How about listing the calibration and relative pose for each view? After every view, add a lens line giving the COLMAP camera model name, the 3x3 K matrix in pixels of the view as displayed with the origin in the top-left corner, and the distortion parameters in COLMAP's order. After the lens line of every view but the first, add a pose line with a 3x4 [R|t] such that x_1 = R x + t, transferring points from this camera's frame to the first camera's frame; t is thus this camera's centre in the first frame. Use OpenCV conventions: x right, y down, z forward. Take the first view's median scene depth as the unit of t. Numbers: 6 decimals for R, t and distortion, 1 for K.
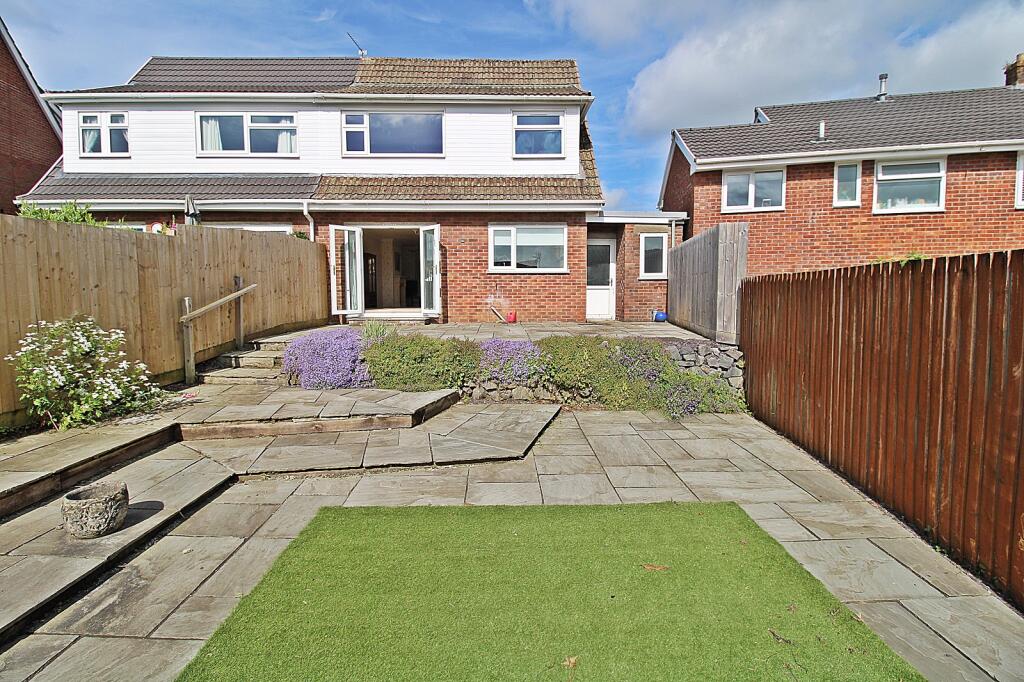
lens RADIAL K [[471.9, 0, 515.0], [0, 471.9, 332.8], [0, 0, 1]] dist [-0.002469, -0.009852]
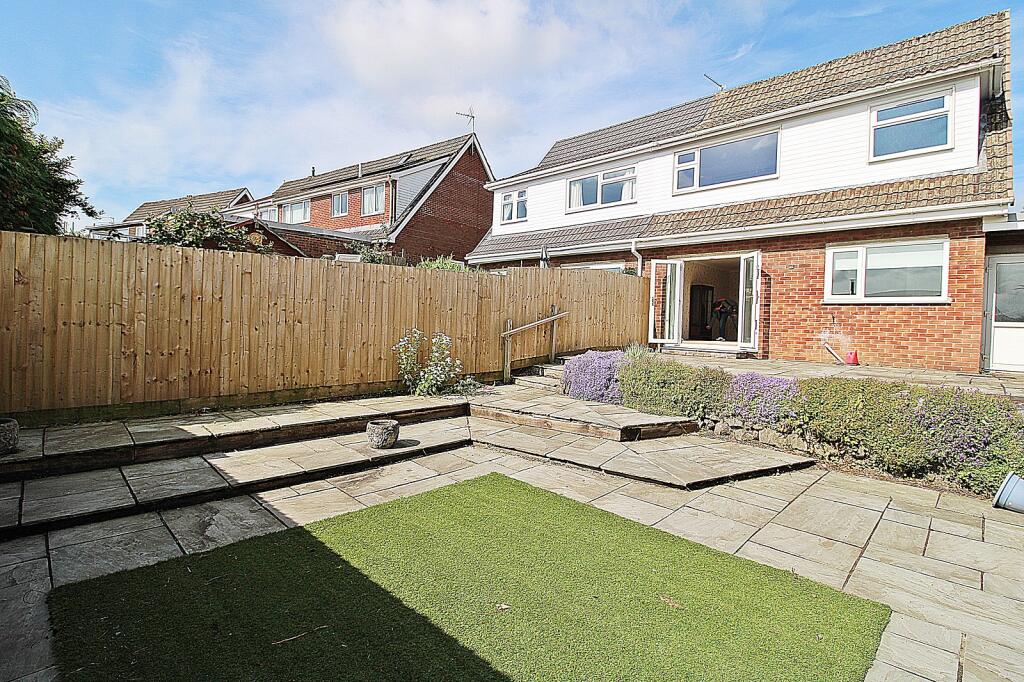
lens RADIAL K [[471.9, 0, 501.1], [0, 471.9, 333.1], [0, 0, 1]] dist [-0.002469, -0.009852]
pose [[0.698644, 0.040689, -0.714312, 0.150774], [-0.092199, 0.995177, -0.033488, 0.006914], [0.709504, 0.089255, 0.699026, 0.014851]]
